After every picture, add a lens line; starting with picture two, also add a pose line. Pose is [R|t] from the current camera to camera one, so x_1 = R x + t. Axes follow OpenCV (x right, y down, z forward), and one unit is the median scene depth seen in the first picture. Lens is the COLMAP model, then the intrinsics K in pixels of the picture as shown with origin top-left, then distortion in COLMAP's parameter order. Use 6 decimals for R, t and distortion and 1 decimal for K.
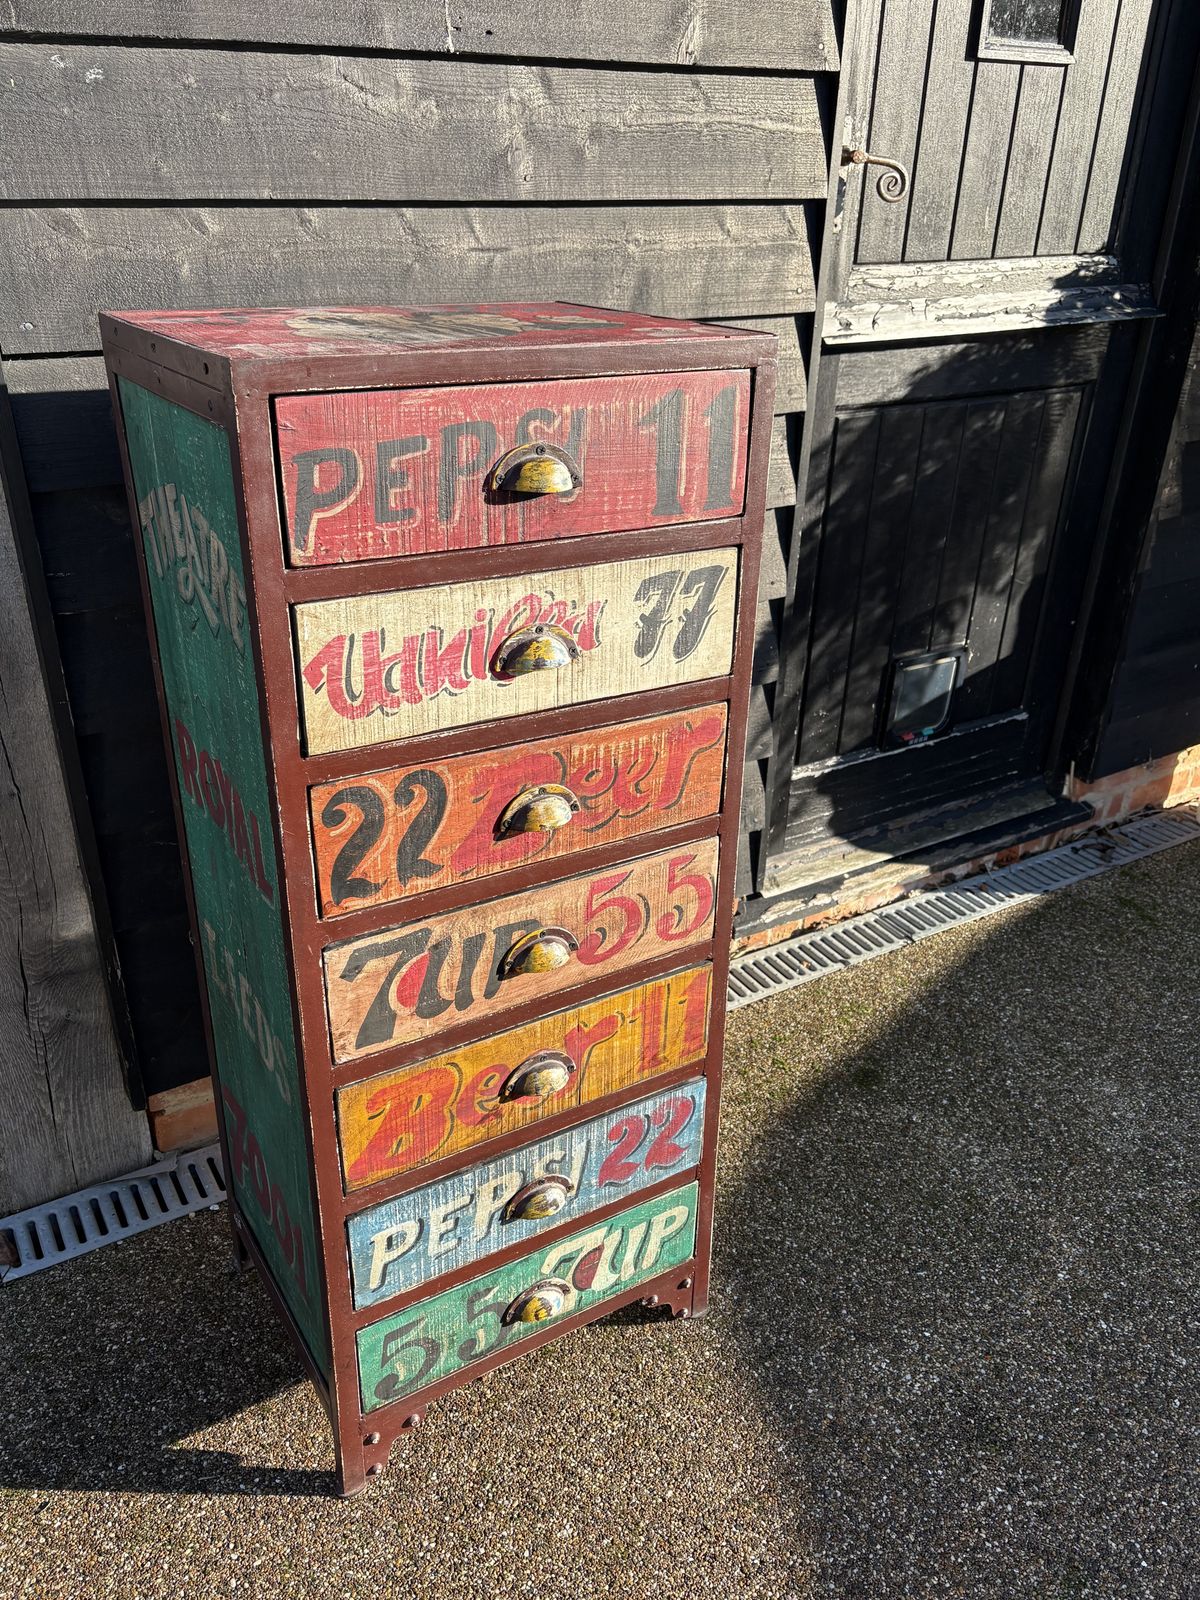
lens RADIAL K [[1244.3, 0, 604.0], [0, 1244.3, 803.5], [0, 0, 1]] dist [0.085901, -0.107142]
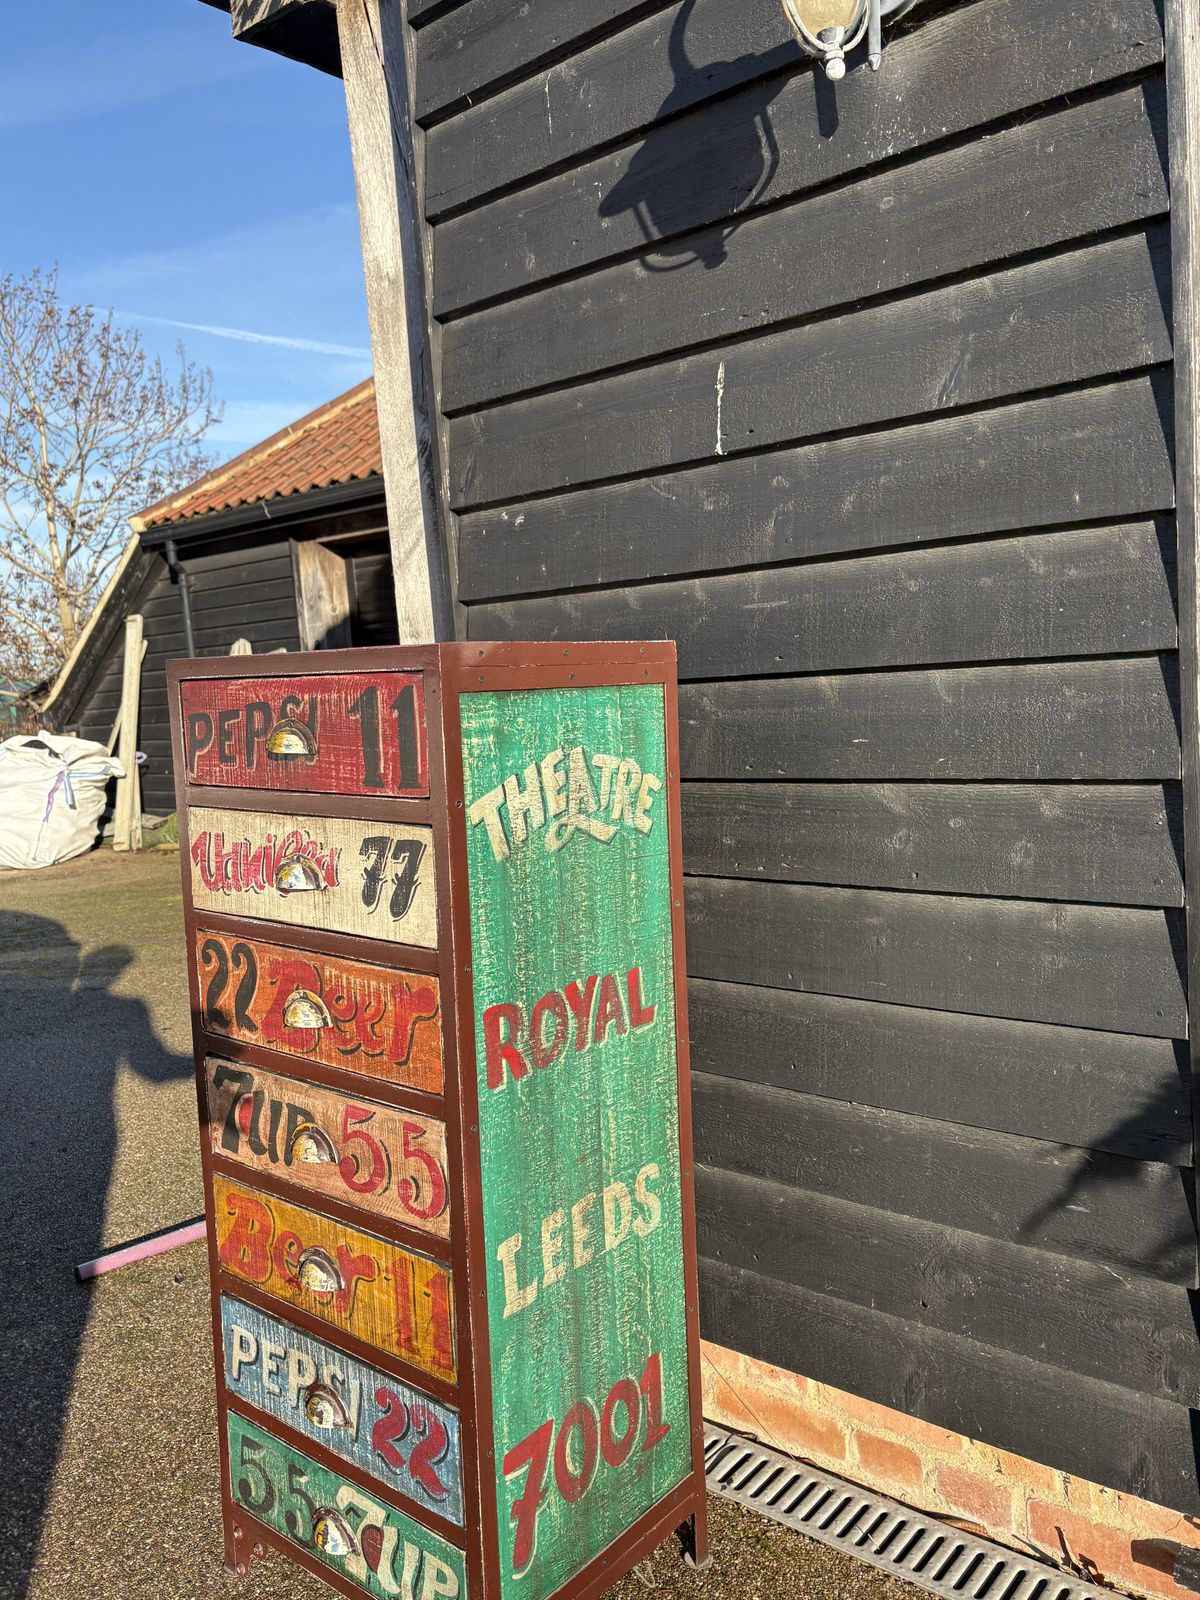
lens RADIAL K [[1252.4, 0, 595.4], [0, 1252.4, 791.5], [0, 0, 1]] dist [0.026556, -0.002381]
pose [[0.306542, 0.055798, -0.950220, 1.092864], [-0.370968, 0.926349, -0.065278, -0.201527], [0.876593, 0.372511, 0.304664, 0.733085]]
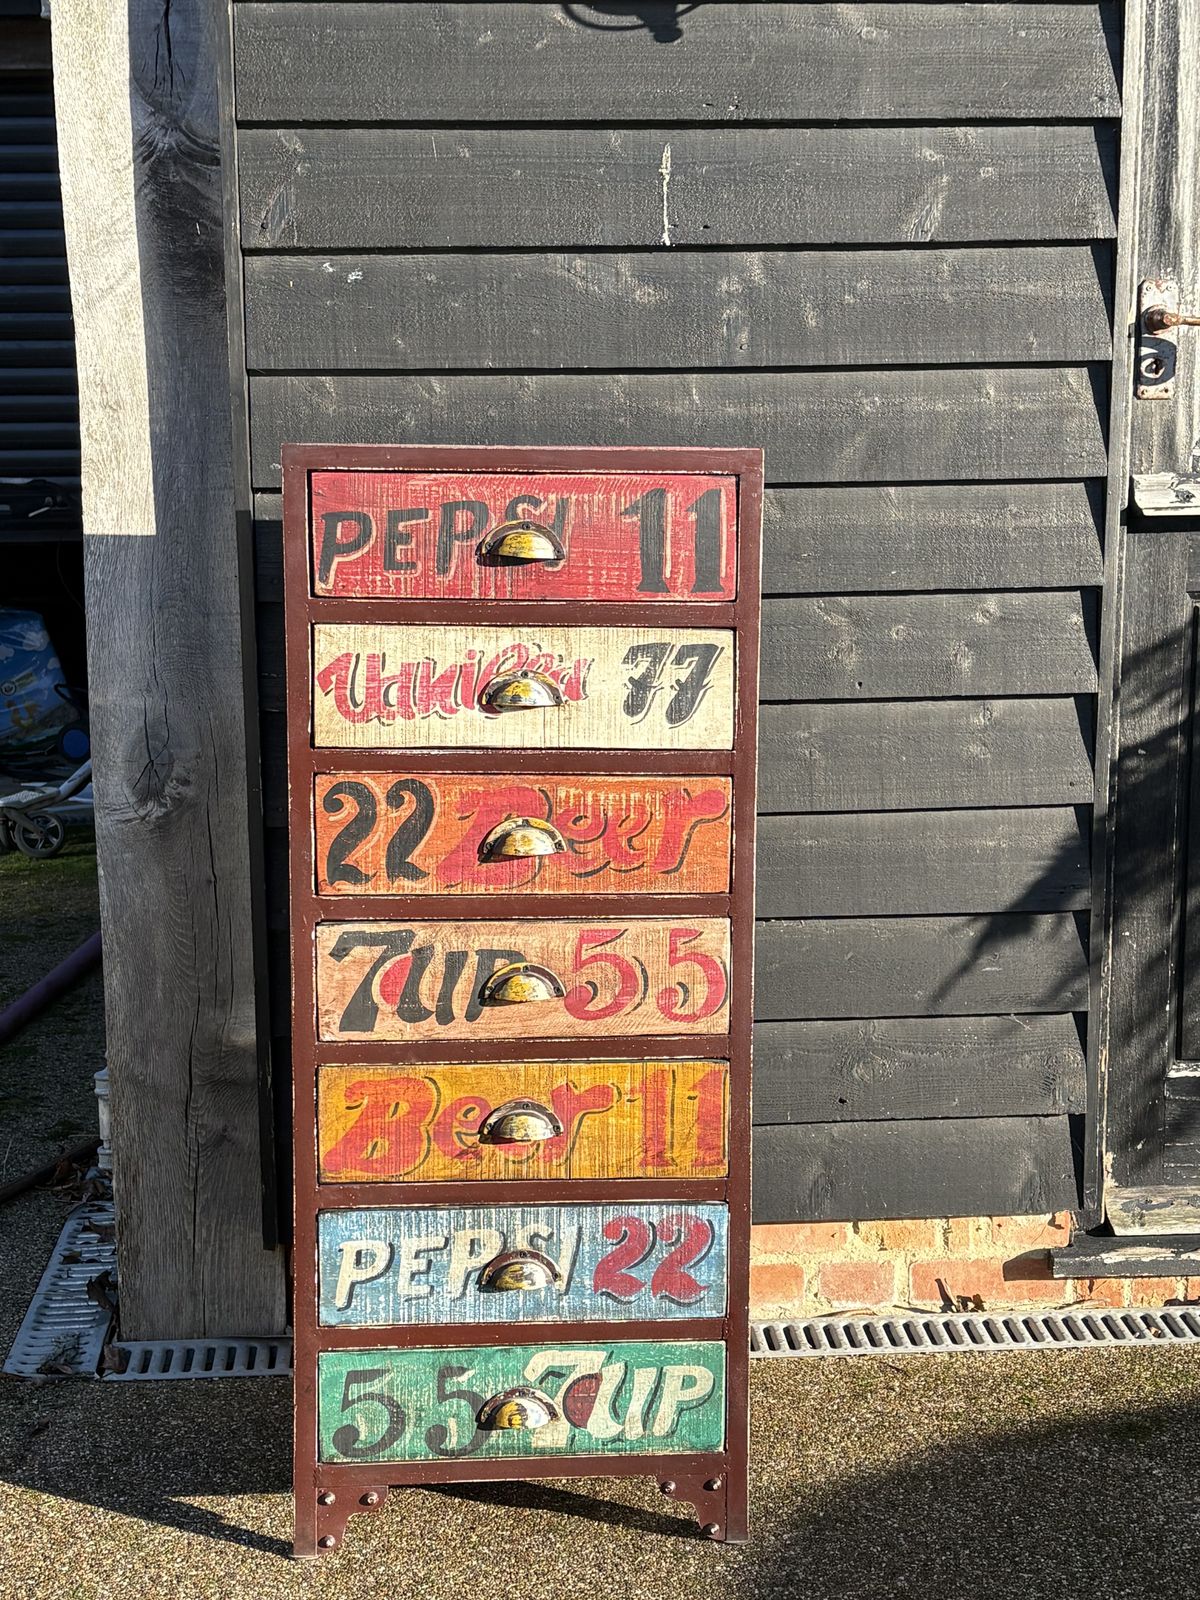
lens RADIAL K [[2345.2, 0, 612.3], [0, 2345.2, 804.3], [0, 0, 1]] dist [0.251738, -0.965360]
pose [[0.891451, 0.054746, -0.449798, 0.891673], [-0.186266, 0.949198, -0.253630, 0.455895], [0.413062, 0.309881, 0.856360, -0.723940]]
